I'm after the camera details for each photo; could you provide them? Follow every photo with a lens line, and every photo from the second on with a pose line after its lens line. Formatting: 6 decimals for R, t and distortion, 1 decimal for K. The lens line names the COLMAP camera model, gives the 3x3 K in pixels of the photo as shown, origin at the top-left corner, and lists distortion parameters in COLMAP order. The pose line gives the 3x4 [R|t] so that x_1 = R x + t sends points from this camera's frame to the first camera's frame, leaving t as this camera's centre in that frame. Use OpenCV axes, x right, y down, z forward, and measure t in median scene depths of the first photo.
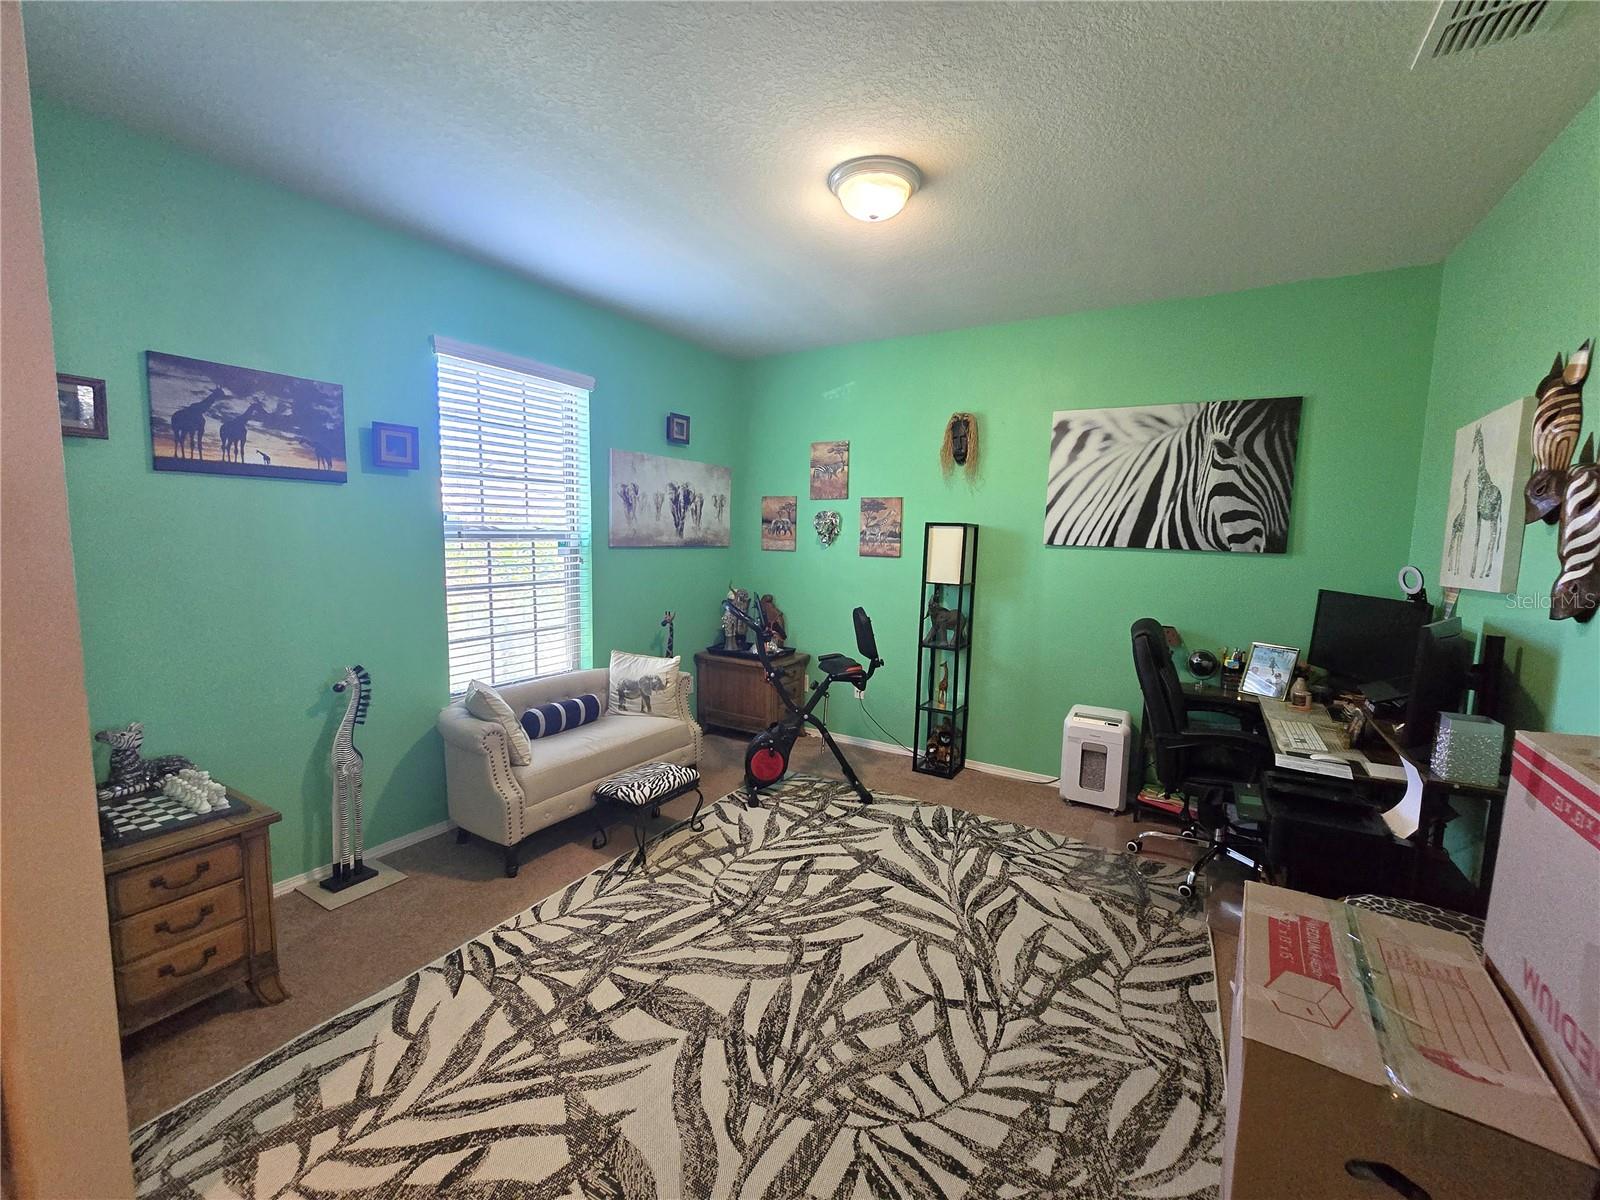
lens RADIAL K [[654.7, 0, 807.3], [0, 654.7, 602.6], [0, 0, 1]] dist [-0.012293, 0.004594]
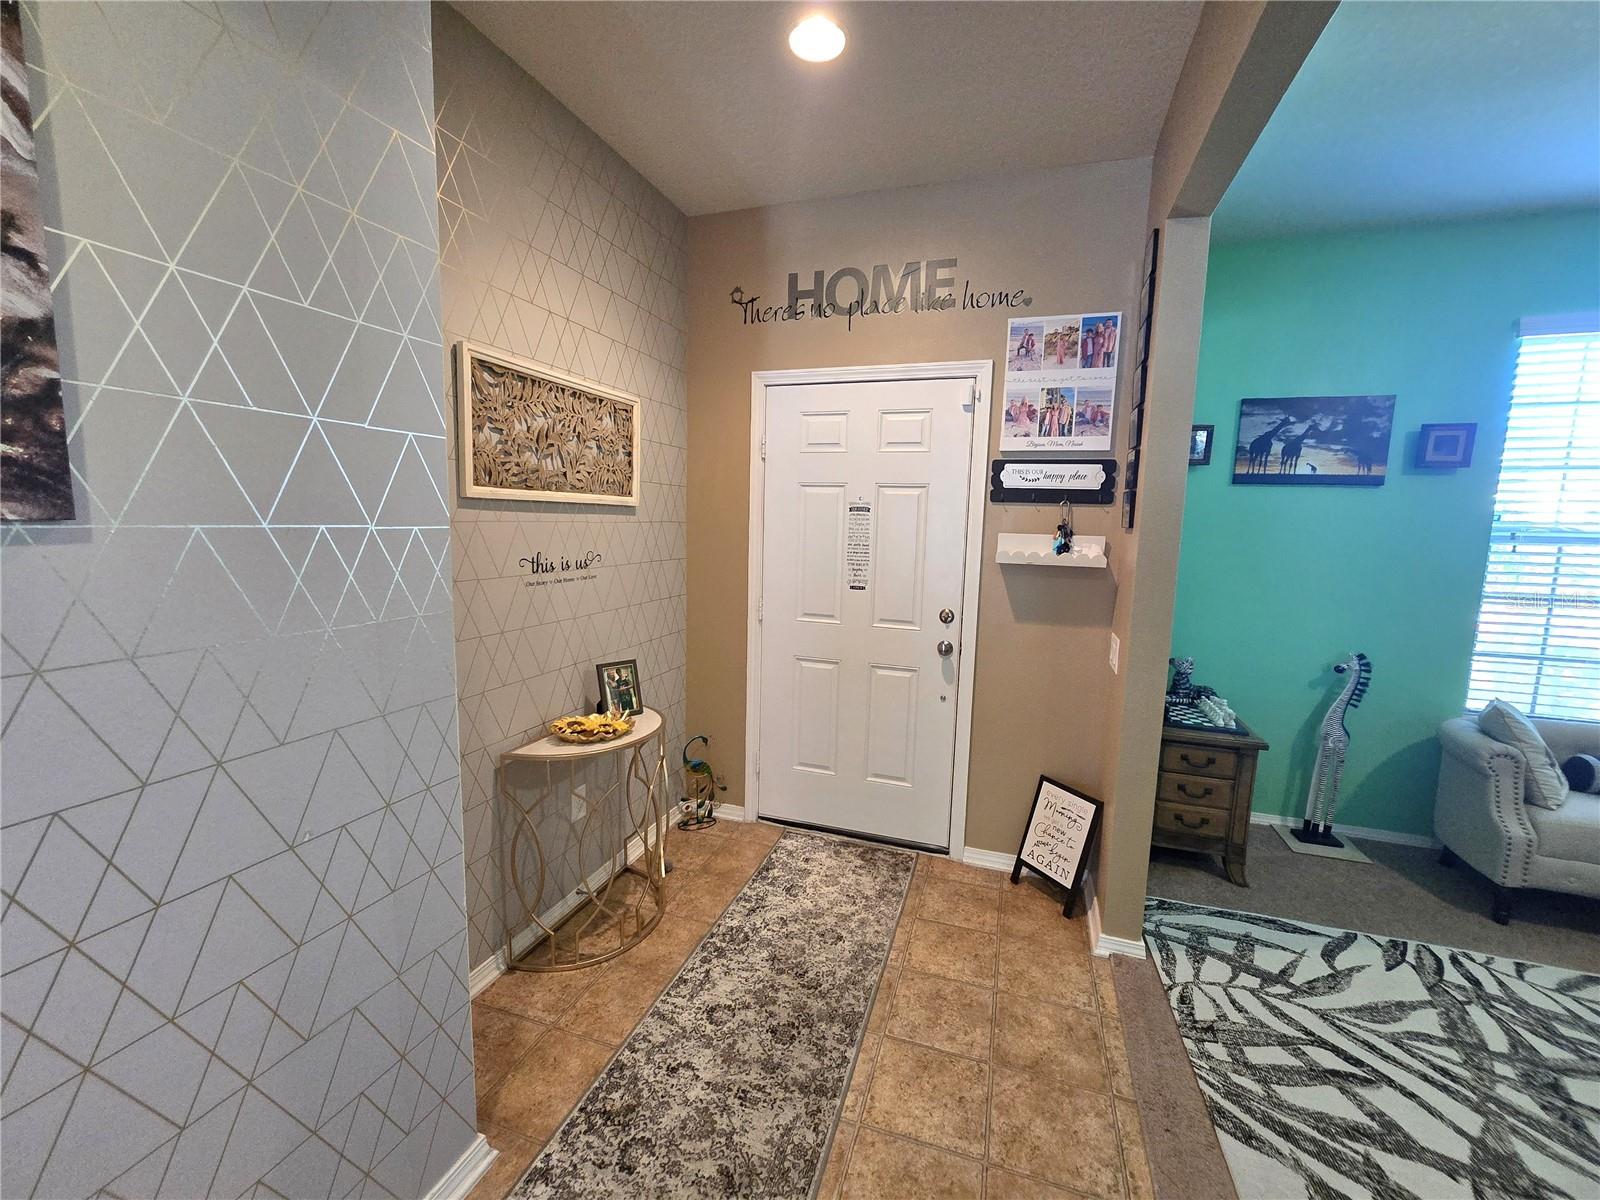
lens RADIAL K [[654.7, 0, 798.0], [0, 654.7, 597.7], [0, 0, 1]] dist [-0.012293, 0.004594]
pose [[0.203935, 0.101541, -0.973704, 0.188461], [-0.127563, 0.988883, 0.076407, 0.048313], [0.970638, 0.108626, 0.214621, -0.177114]]
